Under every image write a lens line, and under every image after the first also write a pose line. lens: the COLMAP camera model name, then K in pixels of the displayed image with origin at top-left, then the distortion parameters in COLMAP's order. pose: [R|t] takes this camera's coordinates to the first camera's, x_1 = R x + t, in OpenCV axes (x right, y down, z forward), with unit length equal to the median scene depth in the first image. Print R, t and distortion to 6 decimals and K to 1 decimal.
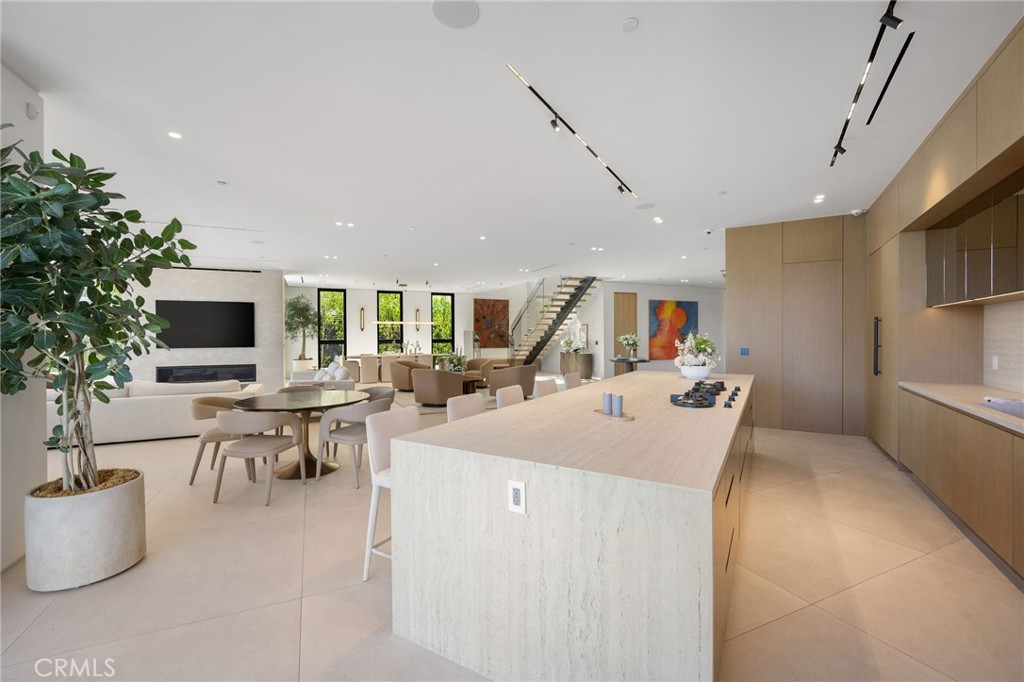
lens RADIAL K [[432.7, 0, 512.0], [0, 432.7, 341.0], [0, 0, 1]] dist [0.008269, 0.000067]
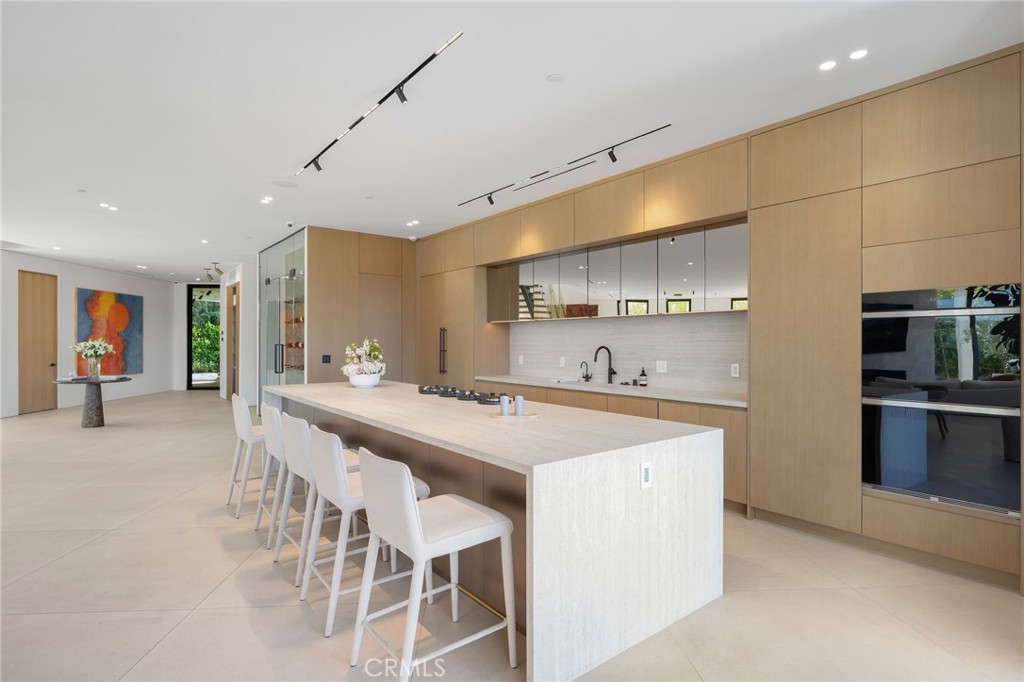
lens RADIAL K [[516.6, 0, 512.0], [0, 516.6, 341.0], [0, 0, 1]] dist [-0.000362, 0.000147]
pose [[0.361035, 0.003976, 0.932544, -1.315822], [0.010696, 0.999907, -0.008405, -0.003997], [-0.932491, 0.013009, 0.360959, 0.741768]]
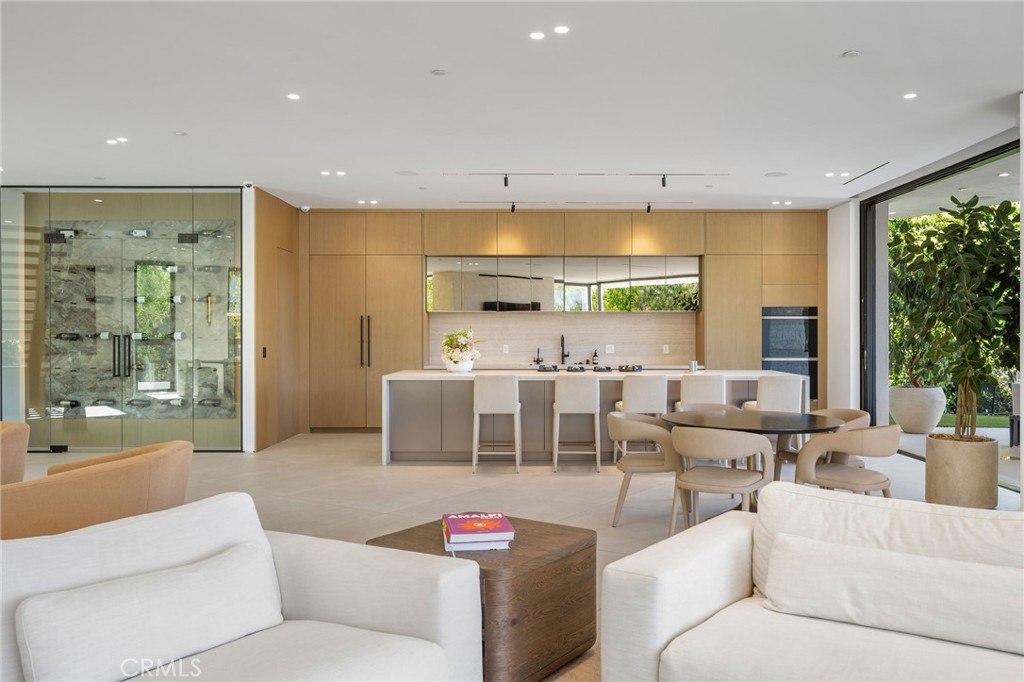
lens RADIAL K [[813.2, 0, 542.3], [0, 813.2, 338.9], [0, 0, 1]] dist [0.004696, -0.062335]
pose [[-0.520855, -0.001382, 0.853644, -3.349595], [0.014466, 0.999841, 0.010445, -0.025897], [-0.853523, 0.017789, -0.520752, 4.660776]]
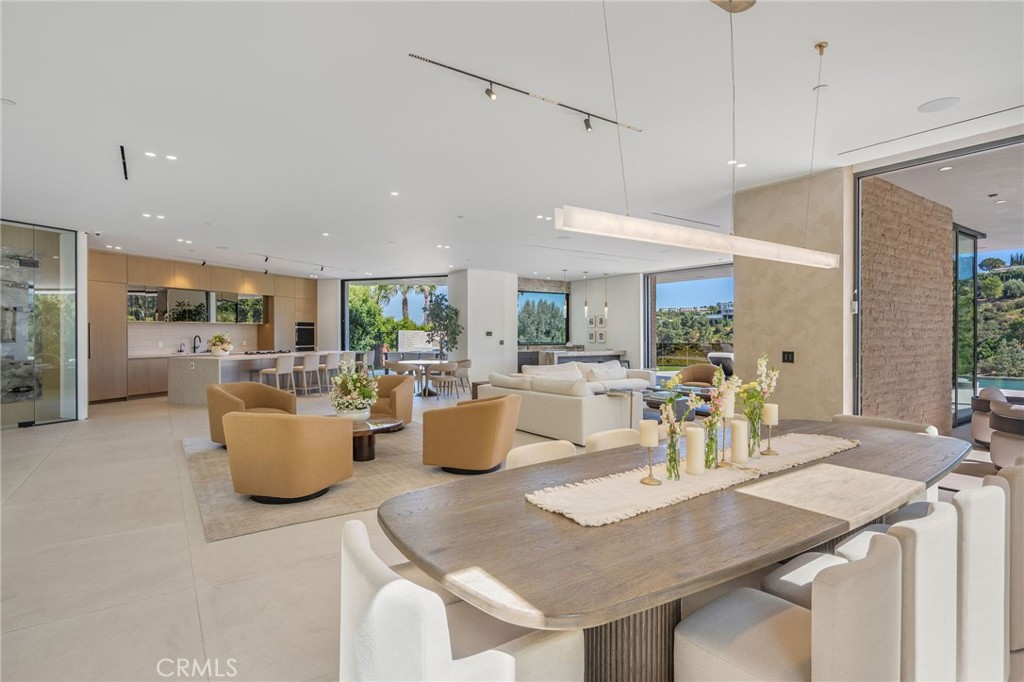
lens RADIAL K [[509.7, 0, 514.4], [0, 509.7, 335.3], [0, 0, 1]] dist [-0.005168, -0.000703]
pose [[-0.984941, 0.004582, -0.172830, -1.129263], [0.001369, 0.999824, 0.018702, -0.113511], [0.172886, 0.018184, -0.984774, 8.556787]]
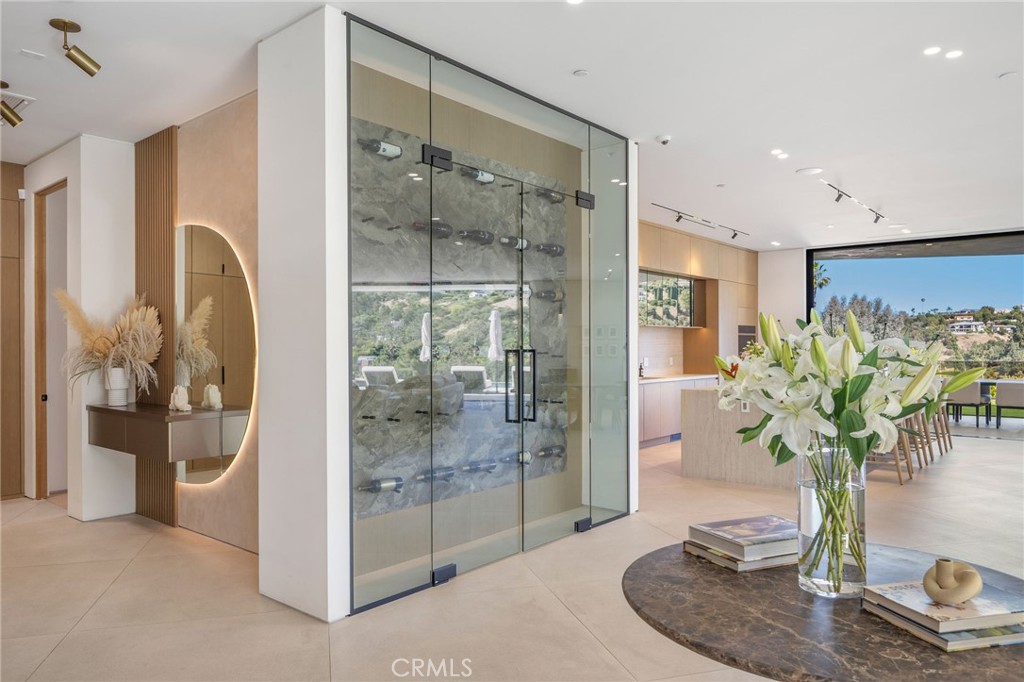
lens RADIAL K [[696.4, 0, 510.2], [0, 696.4, 351.3], [0, 0, 1]] dist [-0.001527, 0.000302]
pose [[-0.985480, 0.005062, 0.169713, 1.786924], [0.008350, 0.999791, 0.018665, -0.074762], [-0.169583, 0.019811, -0.985317, 6.682013]]
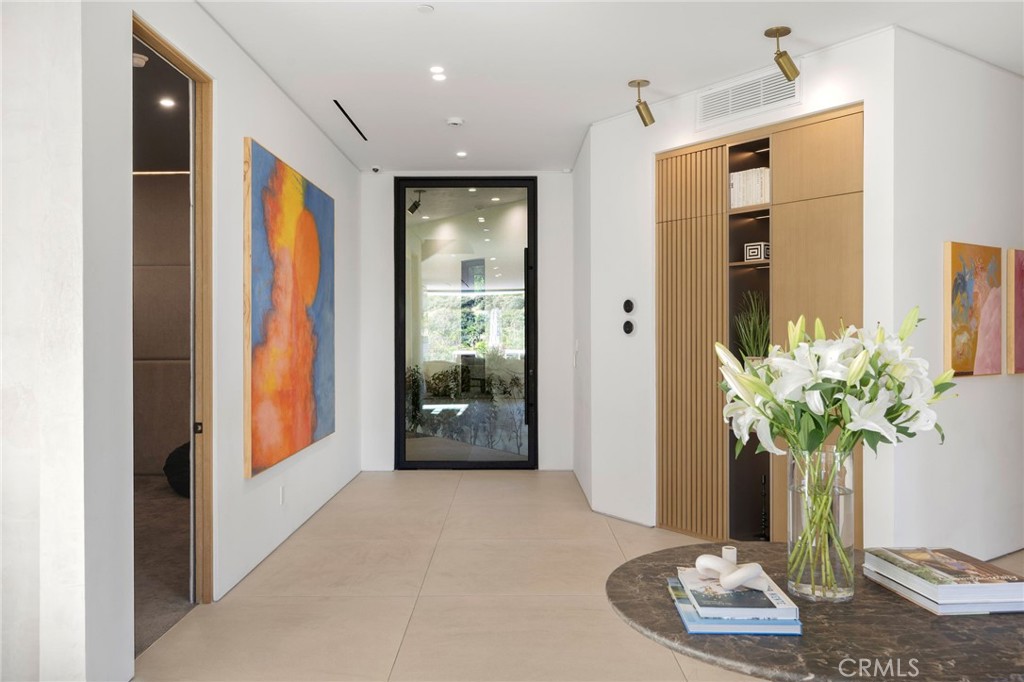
lens RADIAL K [[813.2, 0, 542.3], [0, 813.2, 338.9], [0, 0, 1]] dist [0.004696, -0.062335]
pose [[0.390210, -0.000998, 0.920725, 0.400178], [0.013316, 0.999901, -0.004559, -0.067102], [-0.920630, 0.014039, 0.390184, 5.628317]]
